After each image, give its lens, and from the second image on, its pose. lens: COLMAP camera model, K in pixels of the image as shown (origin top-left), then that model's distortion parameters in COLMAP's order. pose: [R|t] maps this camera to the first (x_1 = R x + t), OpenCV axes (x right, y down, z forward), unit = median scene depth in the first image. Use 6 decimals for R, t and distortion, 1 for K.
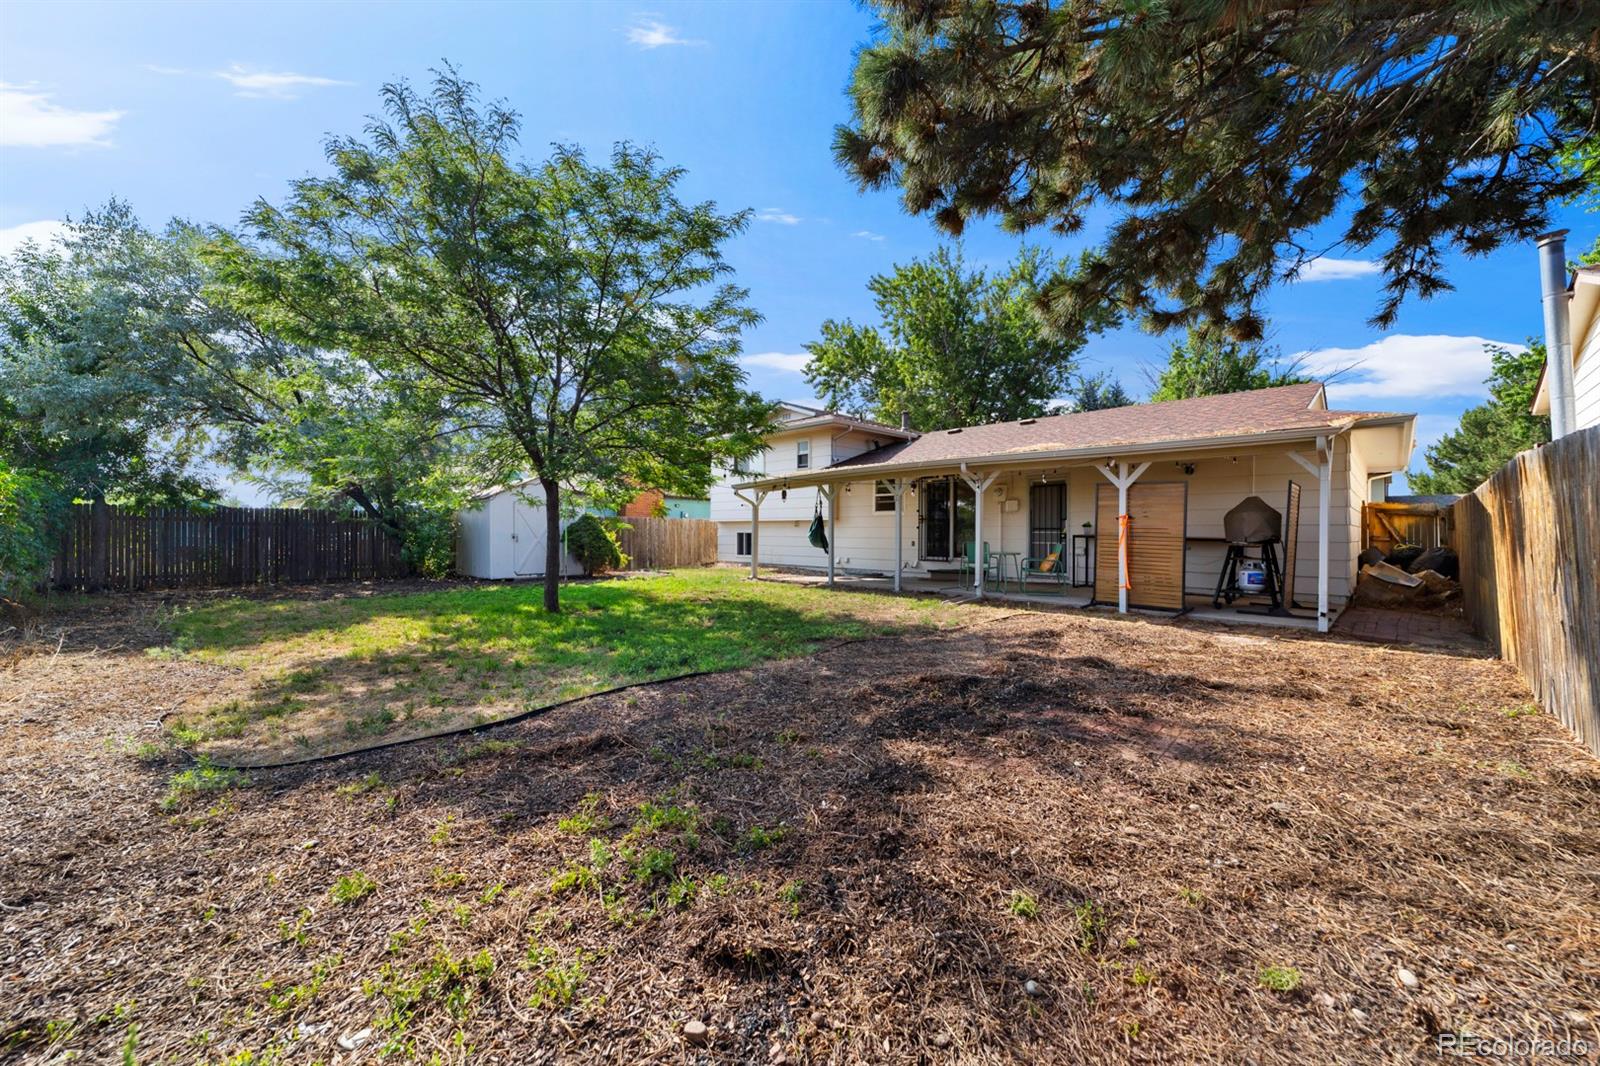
lens RADIAL K [[619.0, 0, 799.5], [0, 619.0, 539.5], [0, 0, 1]] dist [-0.012545, 0.000198]
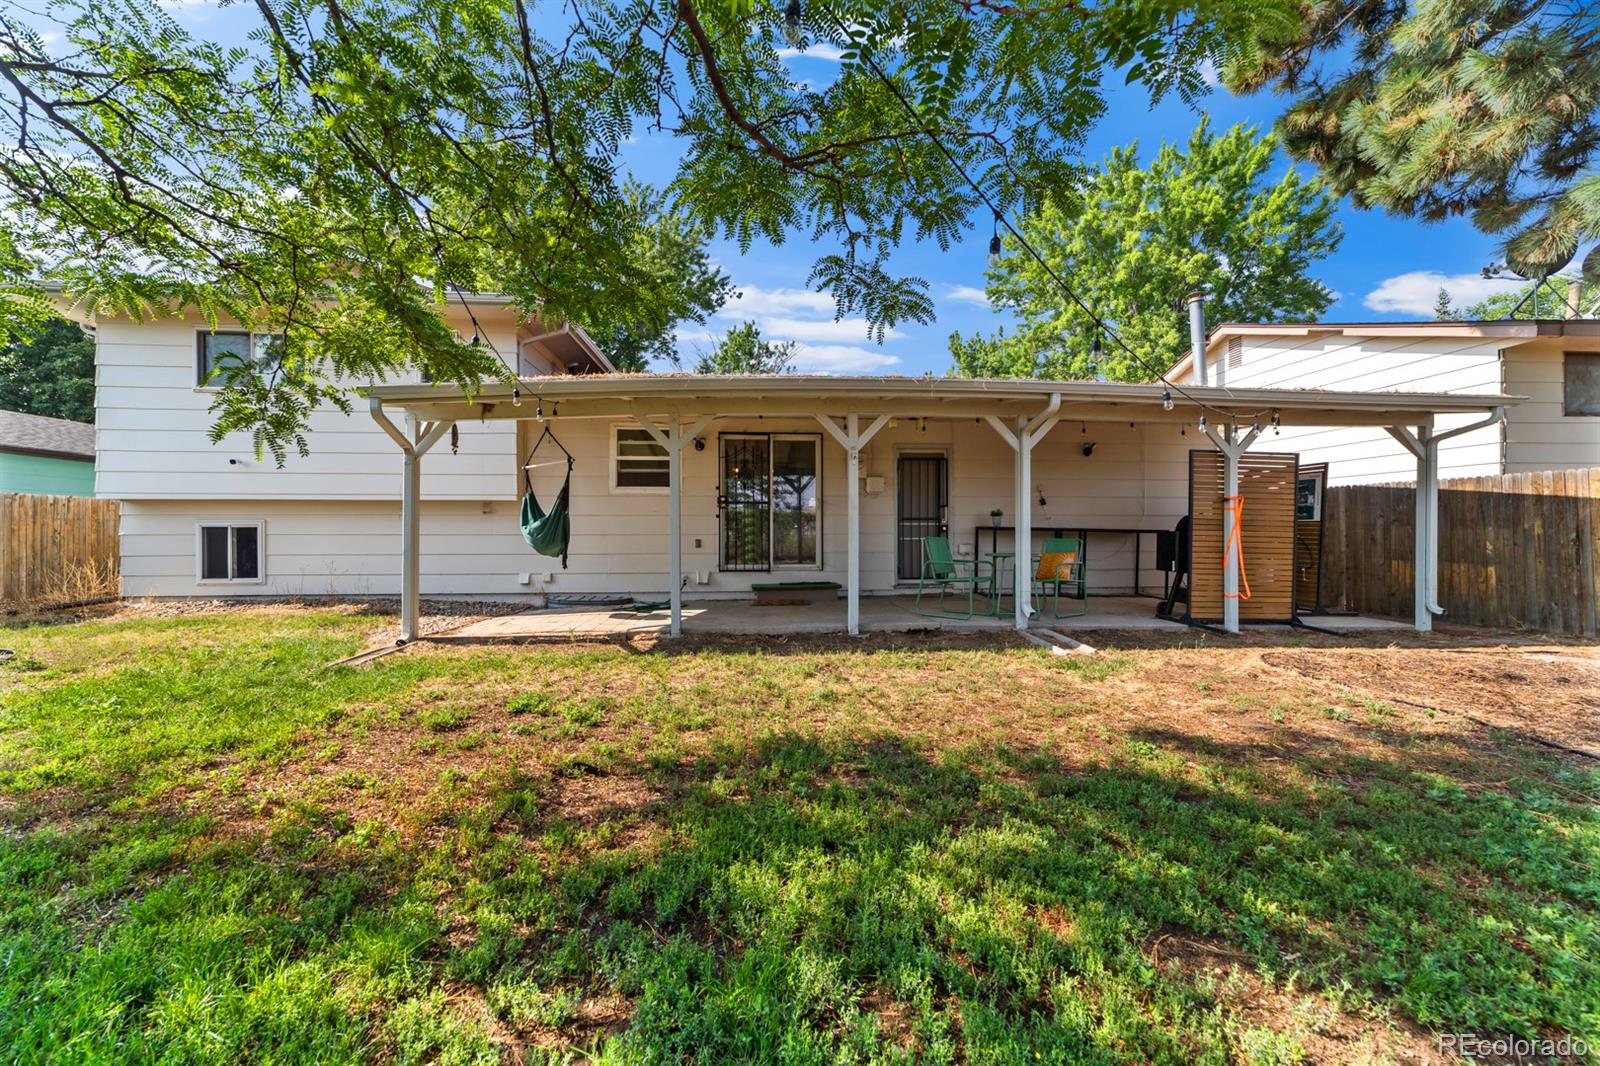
lens RADIAL K [[619.0, 0, 799.5], [0, 619.0, 539.5], [0, 0, 1]] dist [-0.012545, 0.000198]
pose [[0.647025, -0.017804, 0.762261, -0.205378], [0.013666, 0.999838, 0.011752, -0.002718], [-0.762347, 0.002813, 0.647163, 0.539993]]
